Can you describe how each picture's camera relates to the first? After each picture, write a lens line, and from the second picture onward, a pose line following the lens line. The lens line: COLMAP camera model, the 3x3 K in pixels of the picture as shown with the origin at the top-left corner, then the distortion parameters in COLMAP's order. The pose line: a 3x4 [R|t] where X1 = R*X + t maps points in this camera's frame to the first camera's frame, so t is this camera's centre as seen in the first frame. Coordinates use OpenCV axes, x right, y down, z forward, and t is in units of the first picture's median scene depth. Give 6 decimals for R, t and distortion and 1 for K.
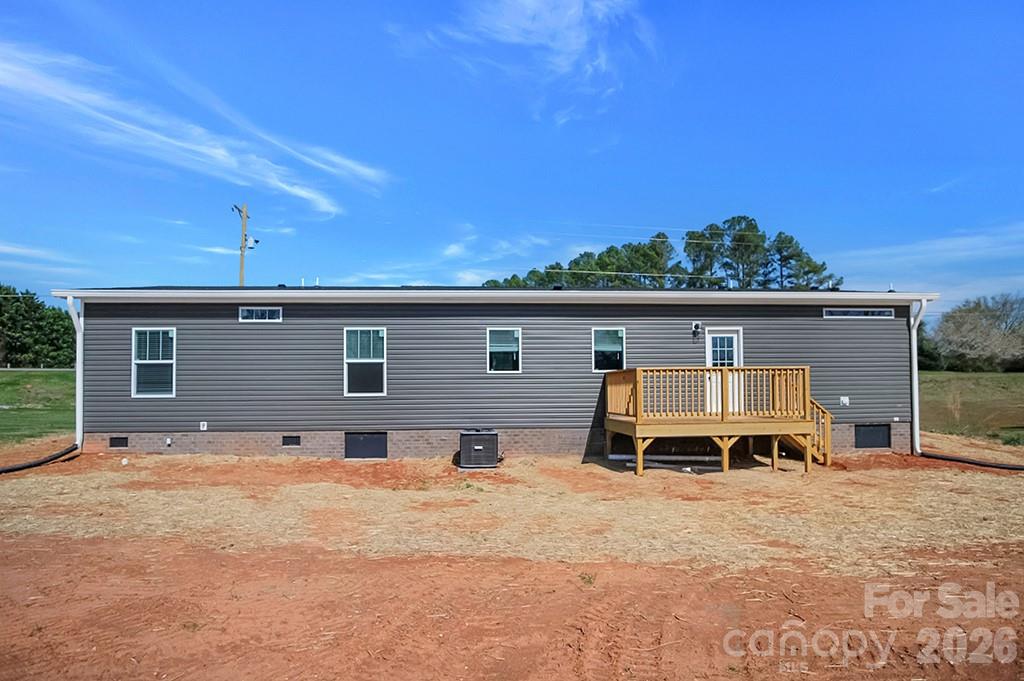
lens RADIAL K [[554.6, 0, 515.8], [0, 554.6, 344.8], [0, 0, 1]] dist [-0.028406, 0.001228]
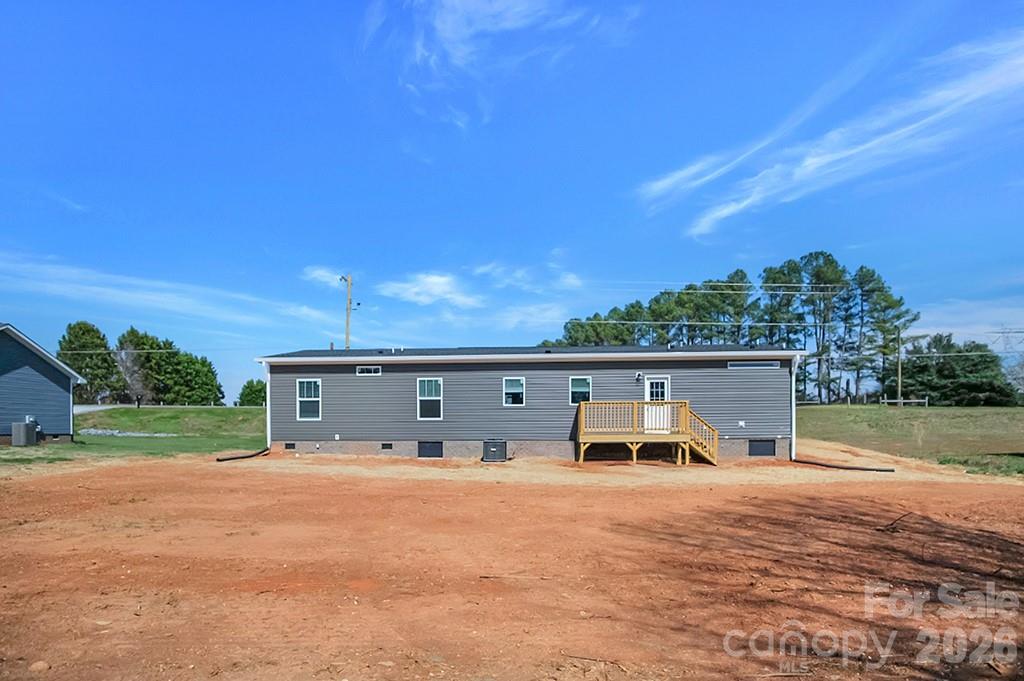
lens RADIAL K [[554.6, 0, 527.2], [0, 554.6, 379.1], [0, 0, 1]] dist [-0.028406, 0.001228]
pose [[0.990807, -0.008343, -0.135022, 0.076918], [0.007531, 0.999950, -0.006521, -0.004987], [0.135070, 0.005444, 0.990821, -0.192160]]
